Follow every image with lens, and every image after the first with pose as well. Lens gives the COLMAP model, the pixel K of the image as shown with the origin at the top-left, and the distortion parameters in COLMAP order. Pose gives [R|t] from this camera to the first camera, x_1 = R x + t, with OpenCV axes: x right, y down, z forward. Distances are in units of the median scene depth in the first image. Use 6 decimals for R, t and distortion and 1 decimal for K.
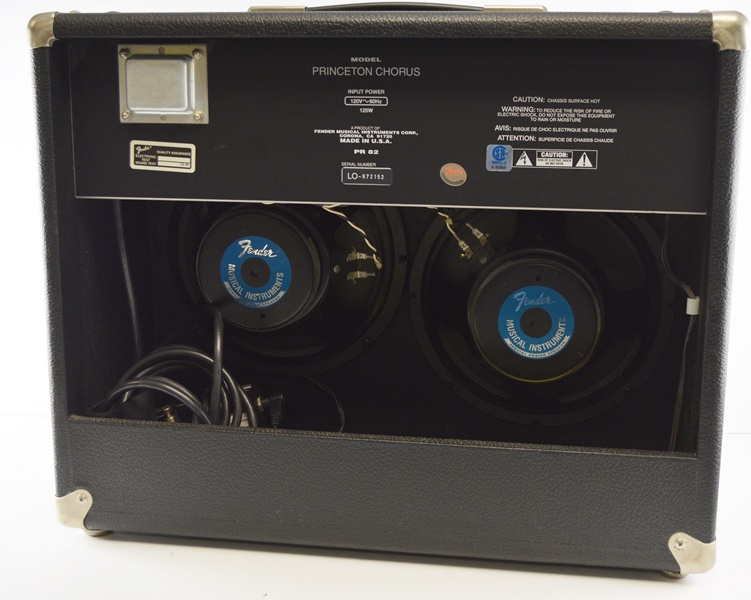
lens RADIAL K [[1111.5, 0, 374.0], [0, 1111.5, 301.3], [0, 0, 1]] dist [-0.020061, 0.000000]
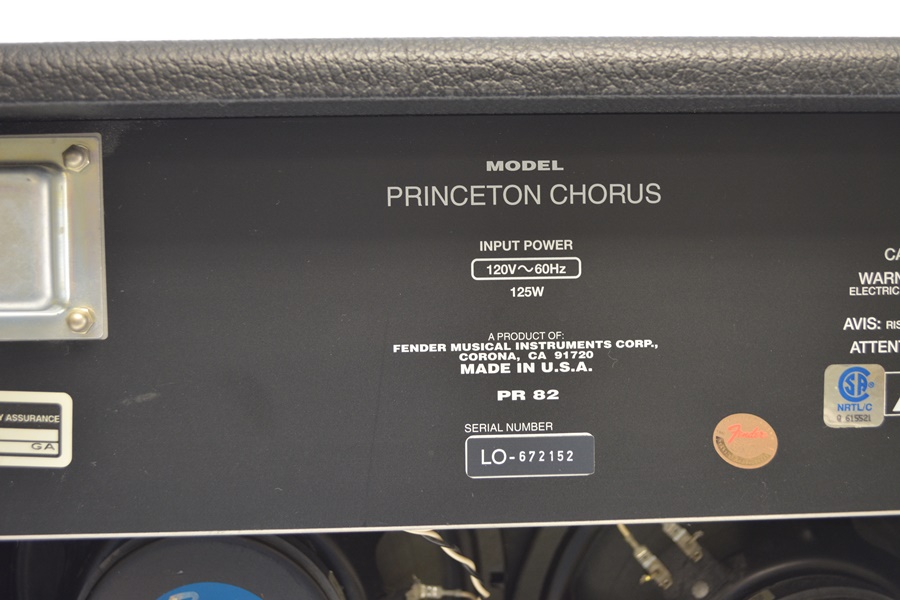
lens RADIAL K [[1195.1, 0, 484.6], [0, 1195.1, 292.4], [0, 0, 1]] dist [-0.038695, 0.000000]
pose [[0.975755, -0.032771, 0.216400, -0.113719], [0.065199, 0.987359, -0.144465, -0.111021], [-0.208930, 0.155072, 0.965557, 0.591237]]
